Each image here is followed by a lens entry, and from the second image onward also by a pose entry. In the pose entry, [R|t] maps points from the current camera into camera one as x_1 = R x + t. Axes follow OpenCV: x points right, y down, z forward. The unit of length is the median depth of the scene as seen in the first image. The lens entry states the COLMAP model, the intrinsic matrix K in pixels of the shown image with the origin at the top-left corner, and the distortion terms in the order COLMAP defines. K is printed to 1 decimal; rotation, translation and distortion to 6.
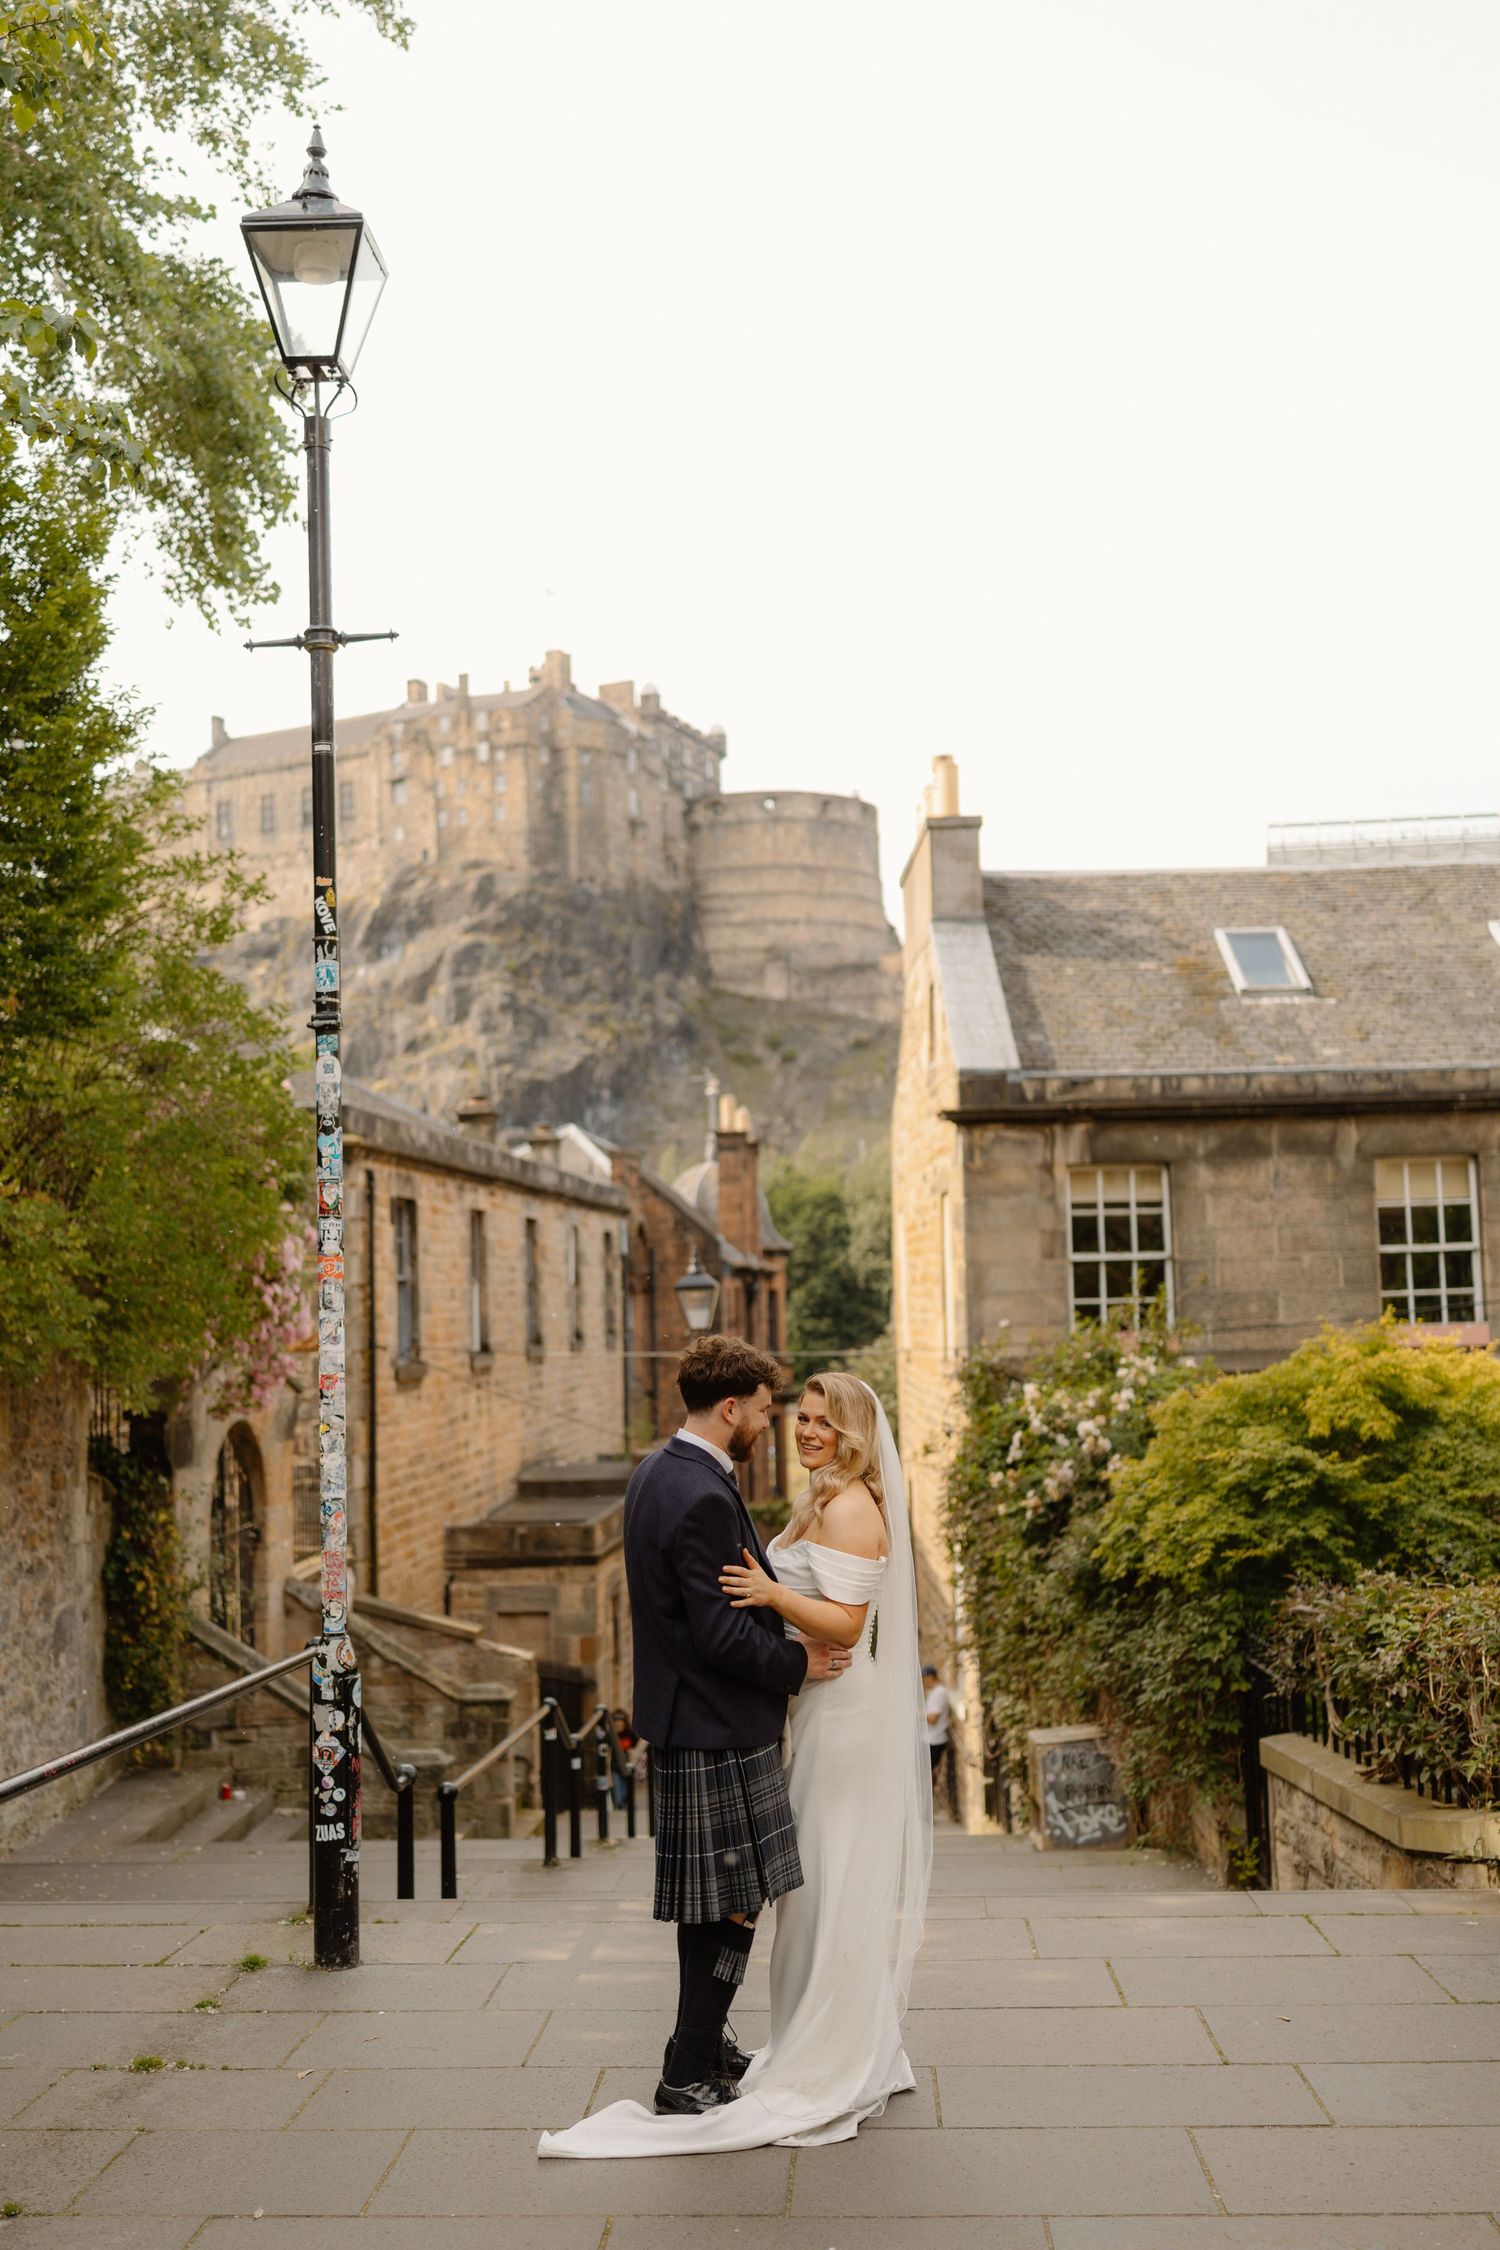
lens RADIAL K [[2148.0, 0, 750.0], [0, 2148.0, 1126.3], [0, 0, 1]] dist [0.002109, 0.000000]
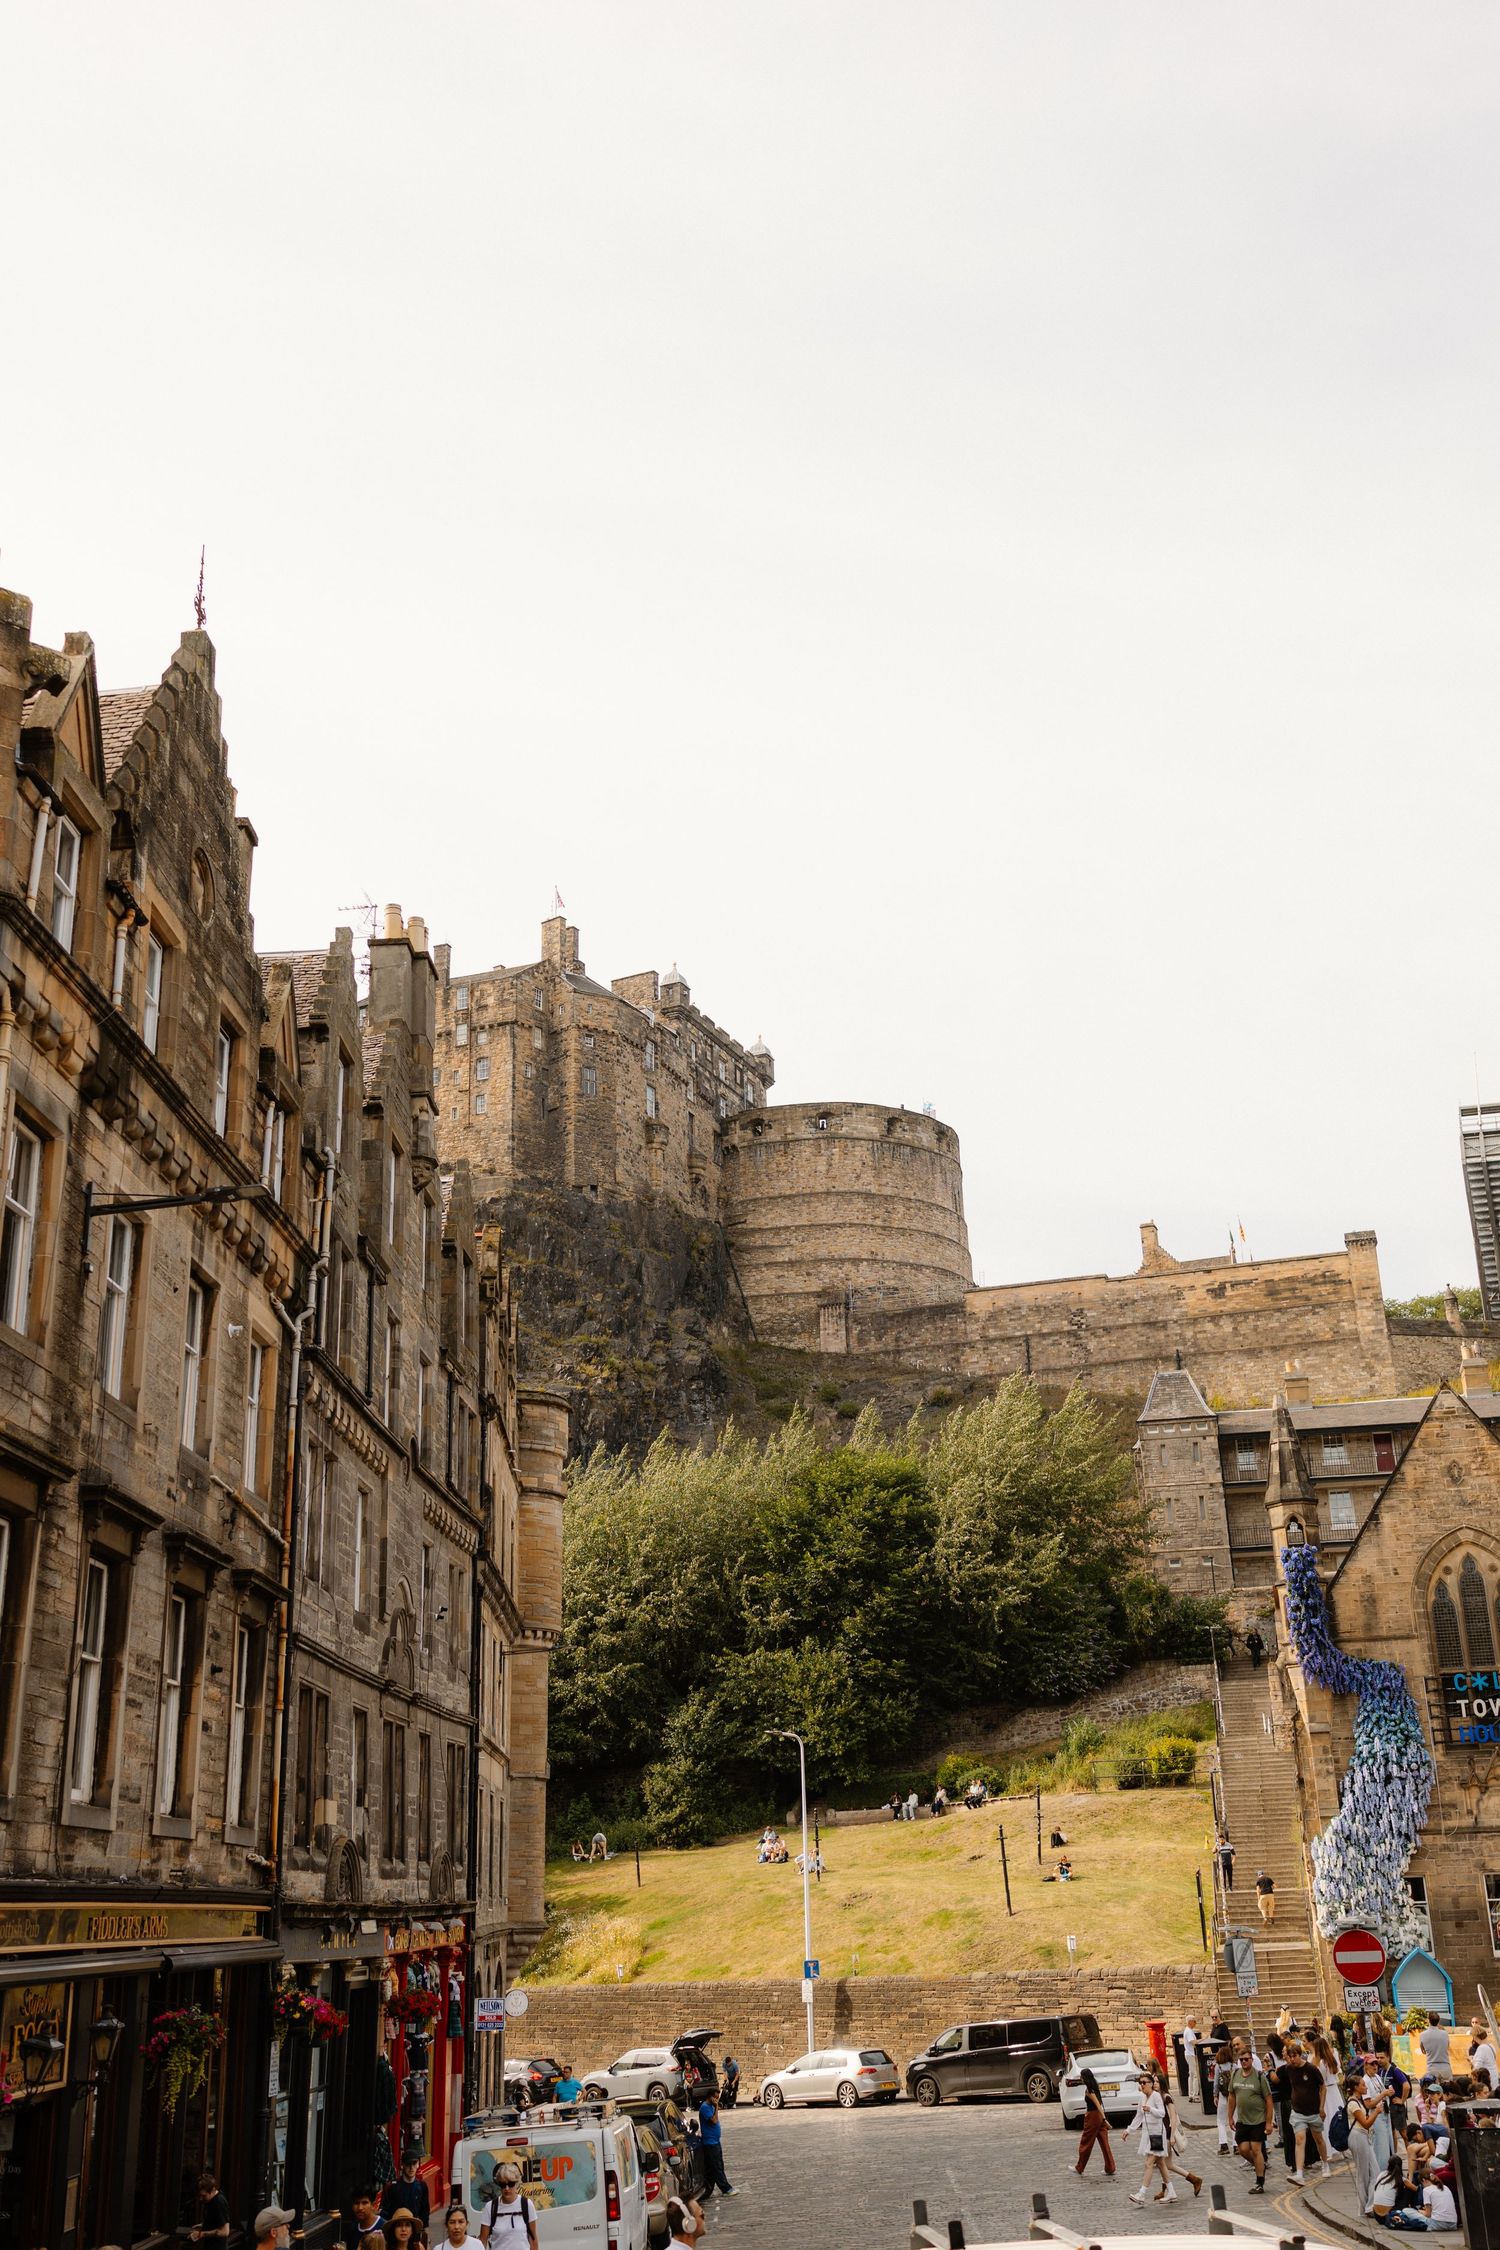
lens RADIAL K [[2148.0, 0, 749.3], [0, 2148.0, 1130.3], [0, 0, 1]] dist [0.002109, 0.000000]
pose [[0.999395, -0.008379, -0.033753, 0.009139], [-0.000170, 0.969354, -0.245667, 0.054815], [0.034777, 0.245524, 0.968766, 0.228850]]
